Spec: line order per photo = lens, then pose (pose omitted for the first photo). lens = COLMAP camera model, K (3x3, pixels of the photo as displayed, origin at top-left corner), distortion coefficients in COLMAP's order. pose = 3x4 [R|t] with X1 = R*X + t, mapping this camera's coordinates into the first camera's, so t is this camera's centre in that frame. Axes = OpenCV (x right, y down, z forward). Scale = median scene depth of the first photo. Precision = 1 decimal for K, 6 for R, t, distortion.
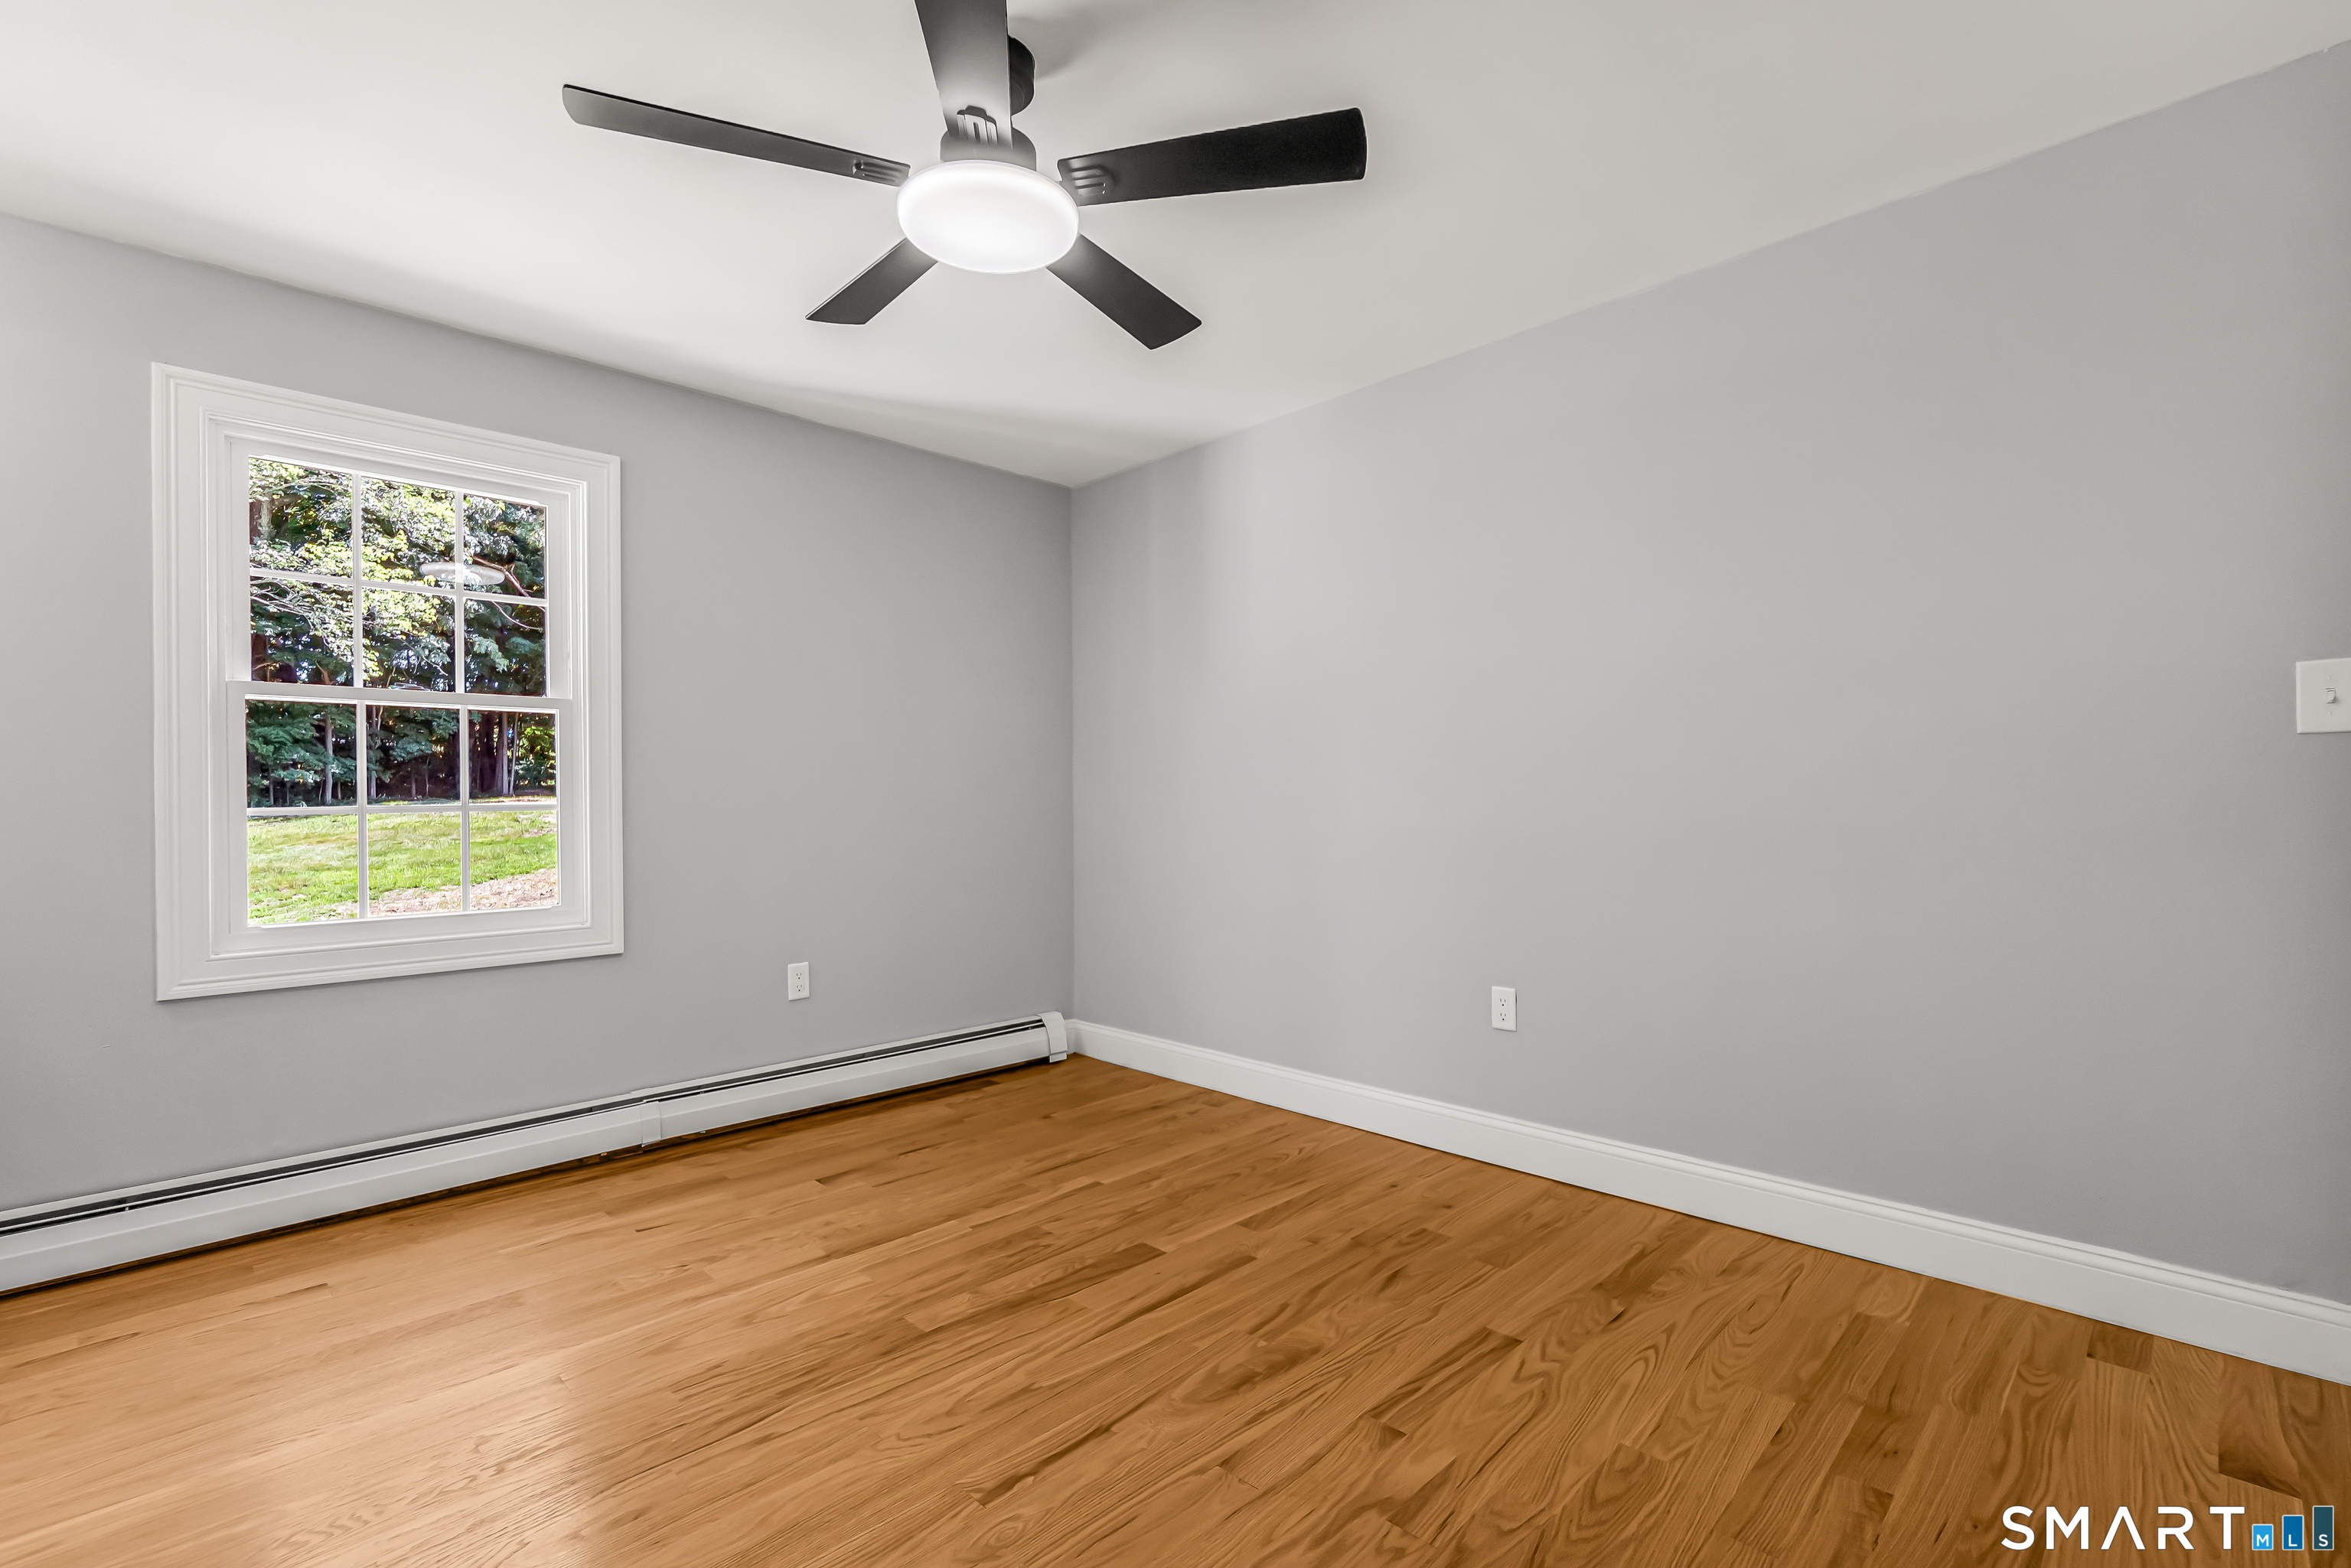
lens RADIAL K [[1030.6, 0, 1167.2], [0, 1030.6, 790.8], [0, 0, 1]] dist [0.000909, -0.000068]
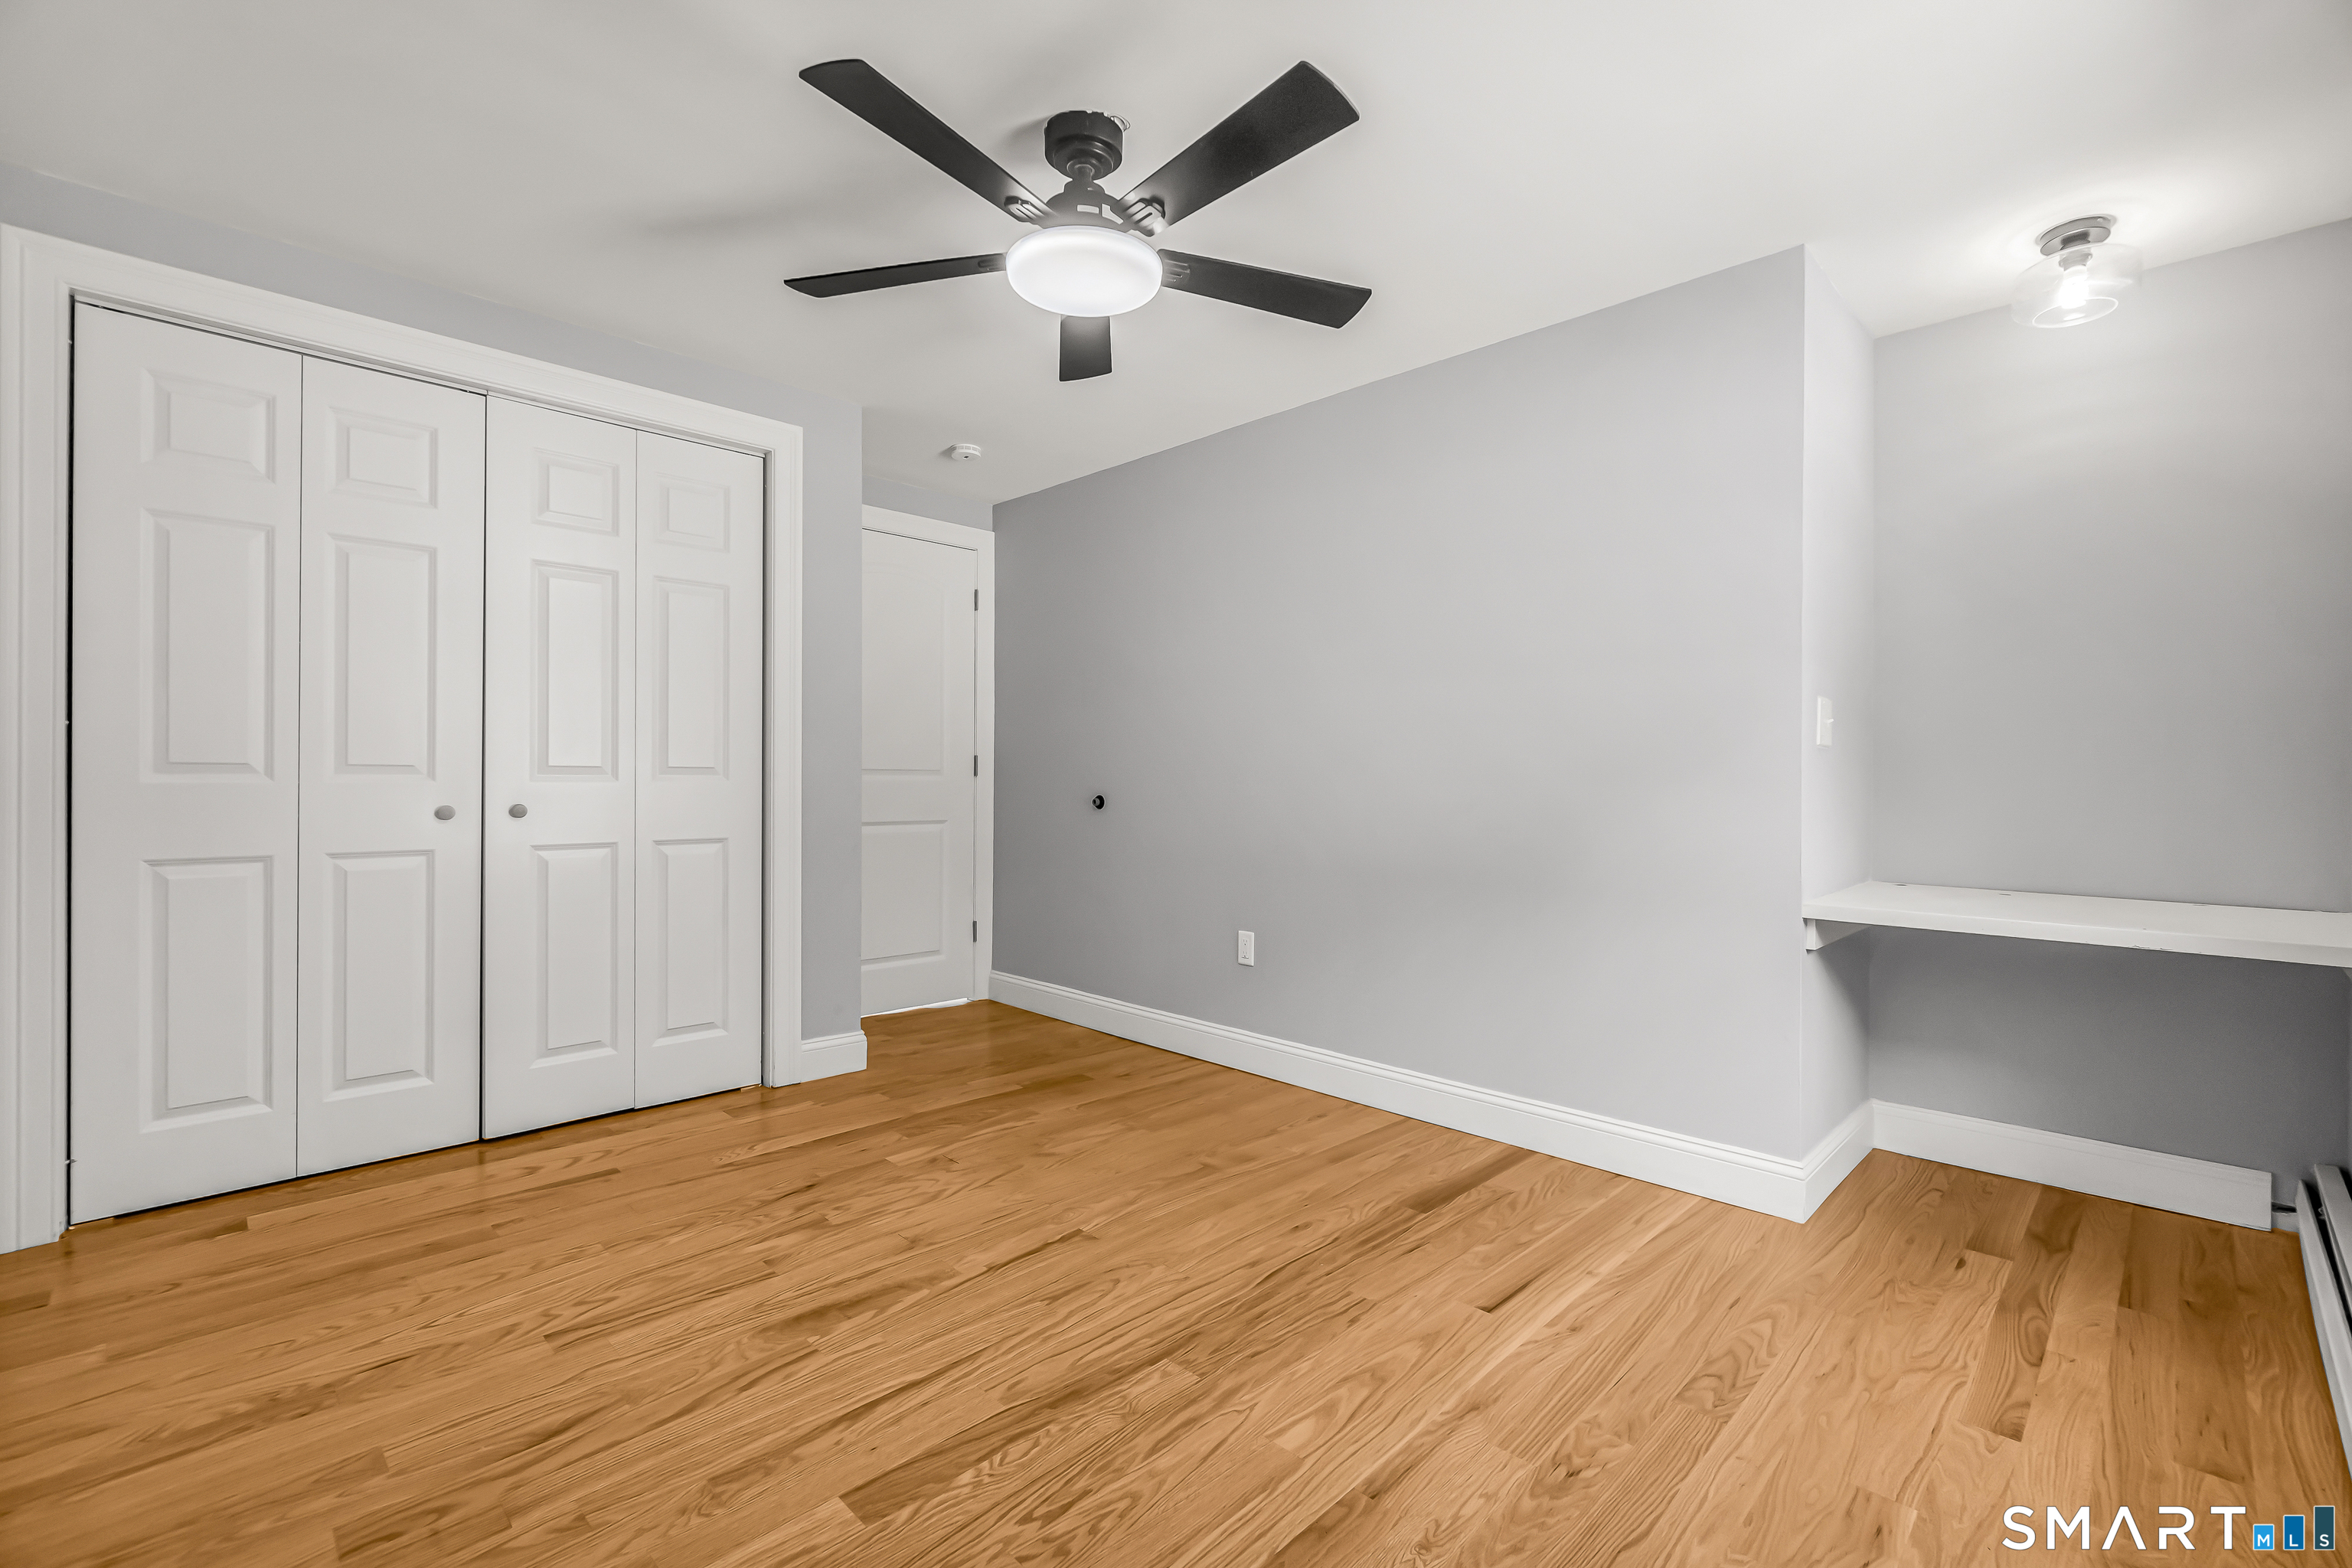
lens RADIAL K [[1031.0, 0, 1183.0], [0, 1031.0, 783.8], [0, 0, 1]] dist [0.000909, -0.000068]
pose [[-0.999972, 0.000216, -0.007543, -0.178429], [0.000210, 1.000000, 0.000719, 0.010023], [0.007543, 0.000718, -0.999971, 1.411542]]
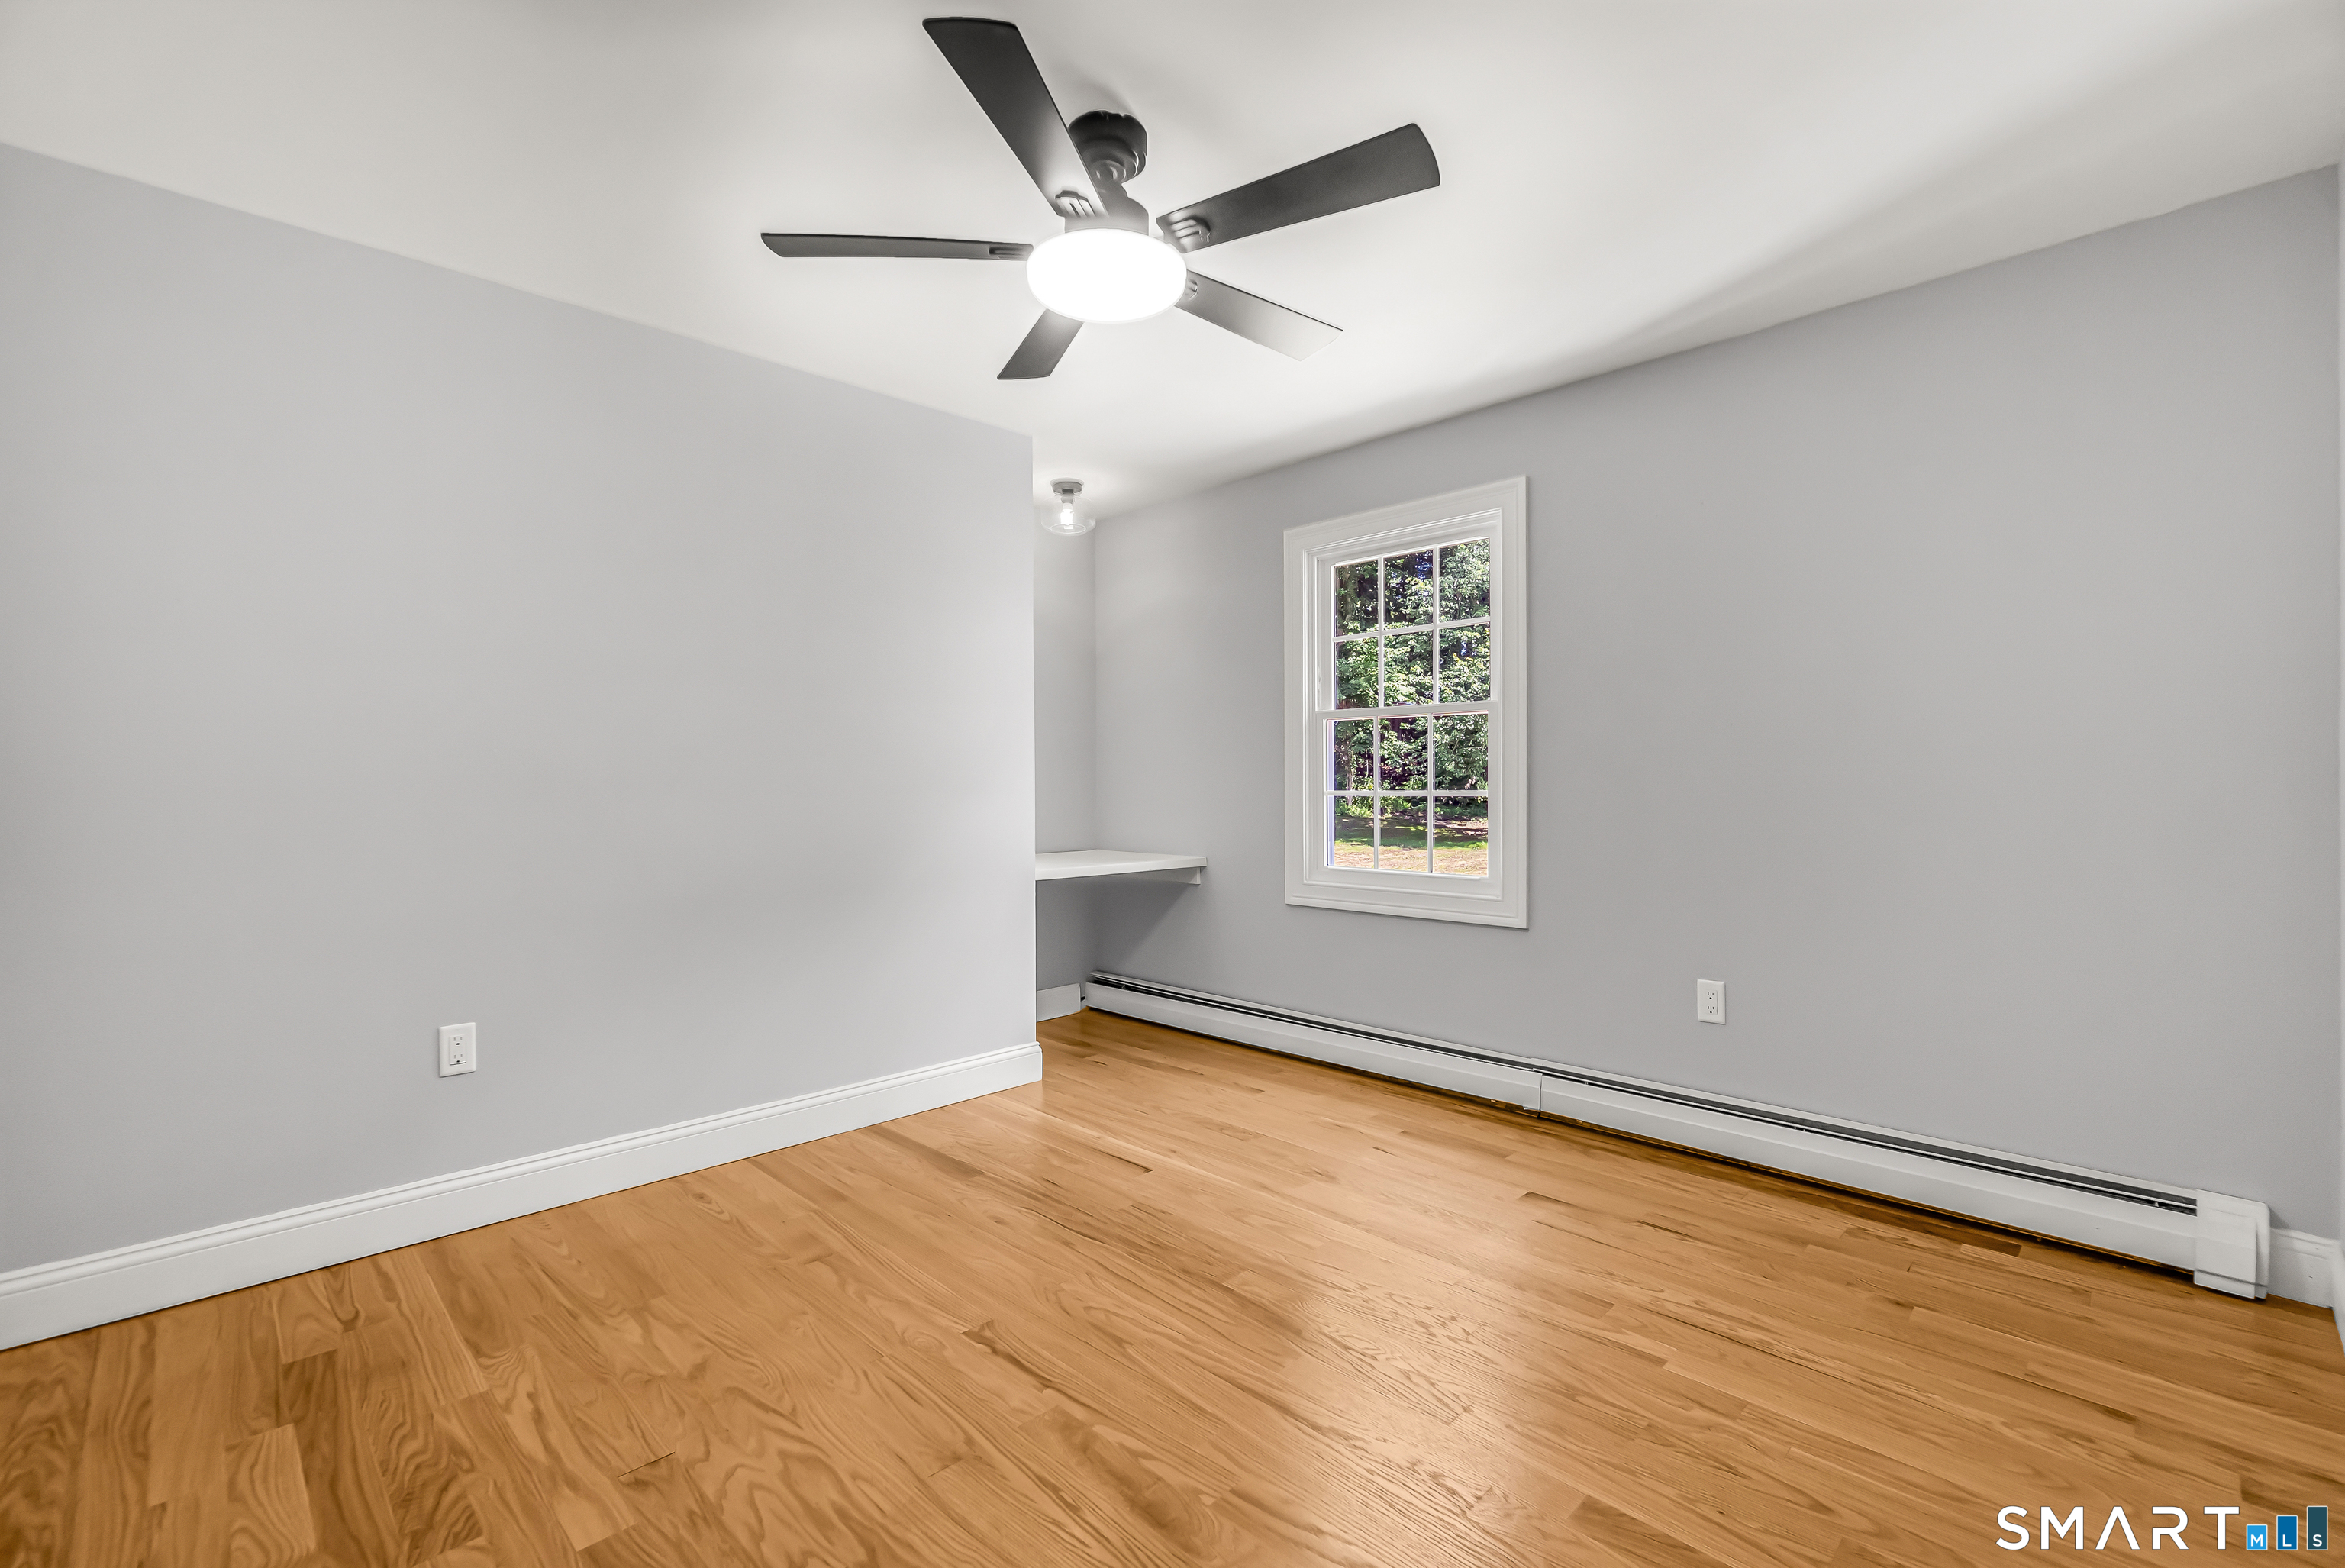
lens RADIAL K [[1010.8, 0, 1170.4], [0, 1010.8, 780.8], [0, 0, 1]] dist [0.001805, 0.000463]
pose [[0.003835, 0.000480, -0.999993, 0.610930], [0.009303, 0.999957, 0.000516, -0.003706], [0.999949, -0.009305, 0.003831, 0.697821]]
